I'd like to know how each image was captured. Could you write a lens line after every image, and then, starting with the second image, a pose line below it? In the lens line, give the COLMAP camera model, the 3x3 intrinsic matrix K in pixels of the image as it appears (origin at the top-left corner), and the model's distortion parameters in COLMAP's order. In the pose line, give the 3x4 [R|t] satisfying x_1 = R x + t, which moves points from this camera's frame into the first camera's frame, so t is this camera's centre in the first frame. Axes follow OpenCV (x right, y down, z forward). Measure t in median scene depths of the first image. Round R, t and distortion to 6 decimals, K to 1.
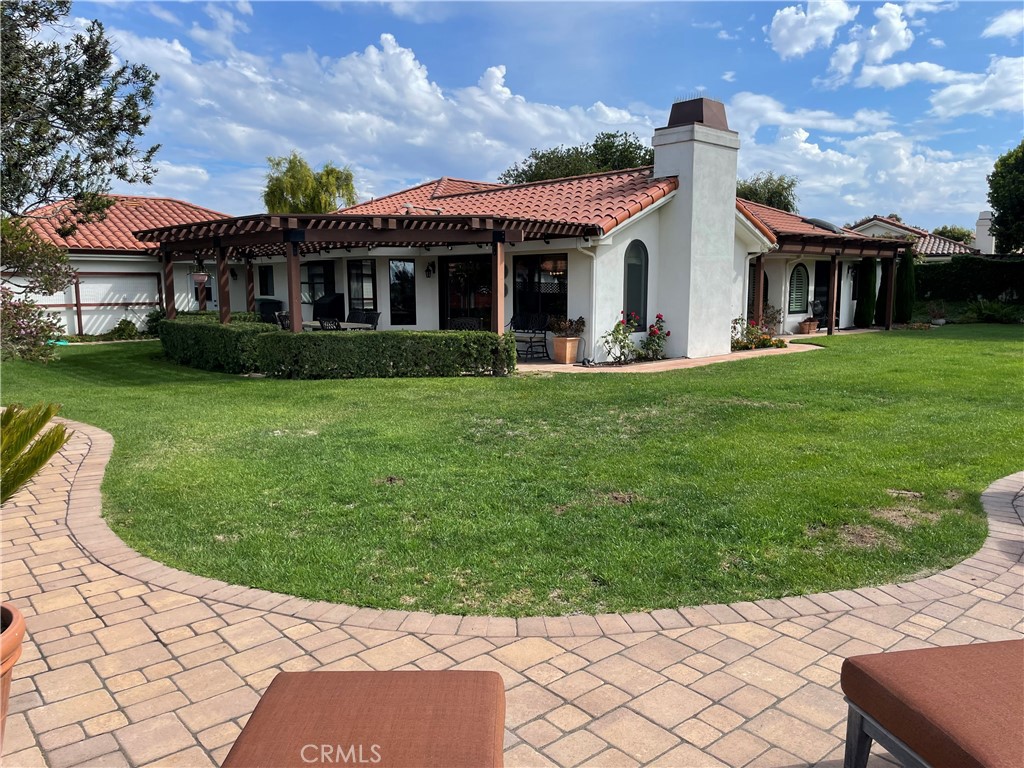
lens RADIAL K [[772.6, 0, 512.5], [0, 772.6, 384.1], [0, 0, 1]] dist [0.073683, -0.094368]
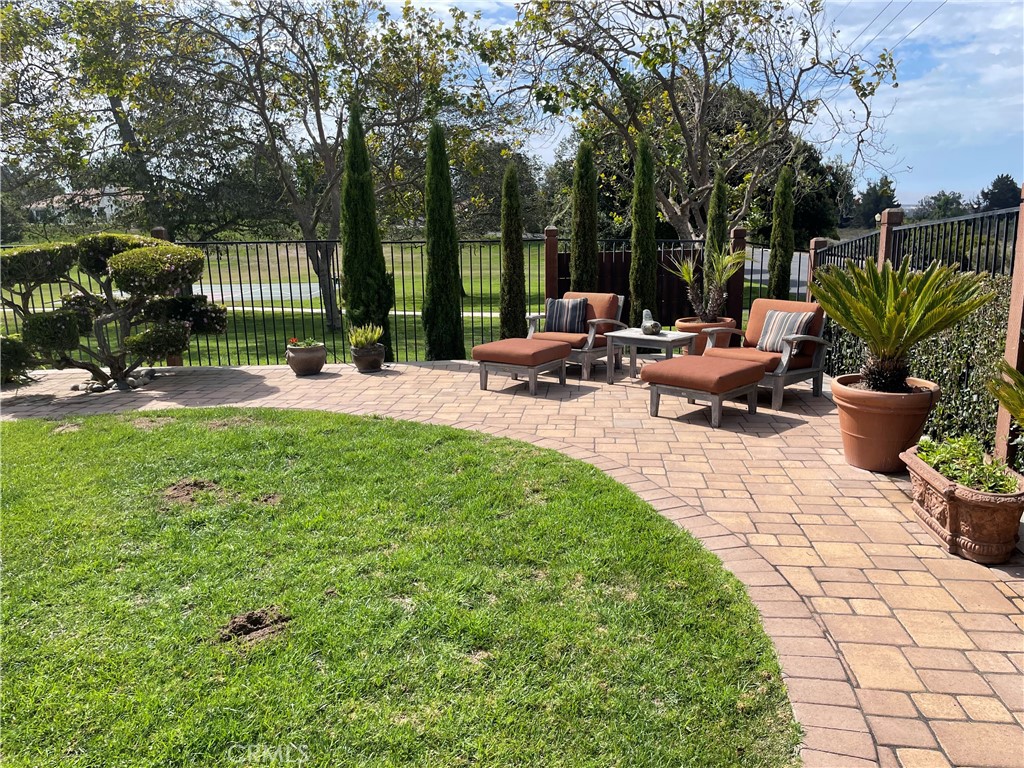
lens RADIAL K [[772.6, 0, 511.9], [0, 772.6, 384.3], [0, 0, 1]] dist [0.073683, -0.094368]
pose [[-0.686310, -0.136050, 0.714471, -0.998756], [0.114379, 0.949935, 0.290758, -0.233135], [-0.718259, 0.281271, -0.636389, 1.909163]]
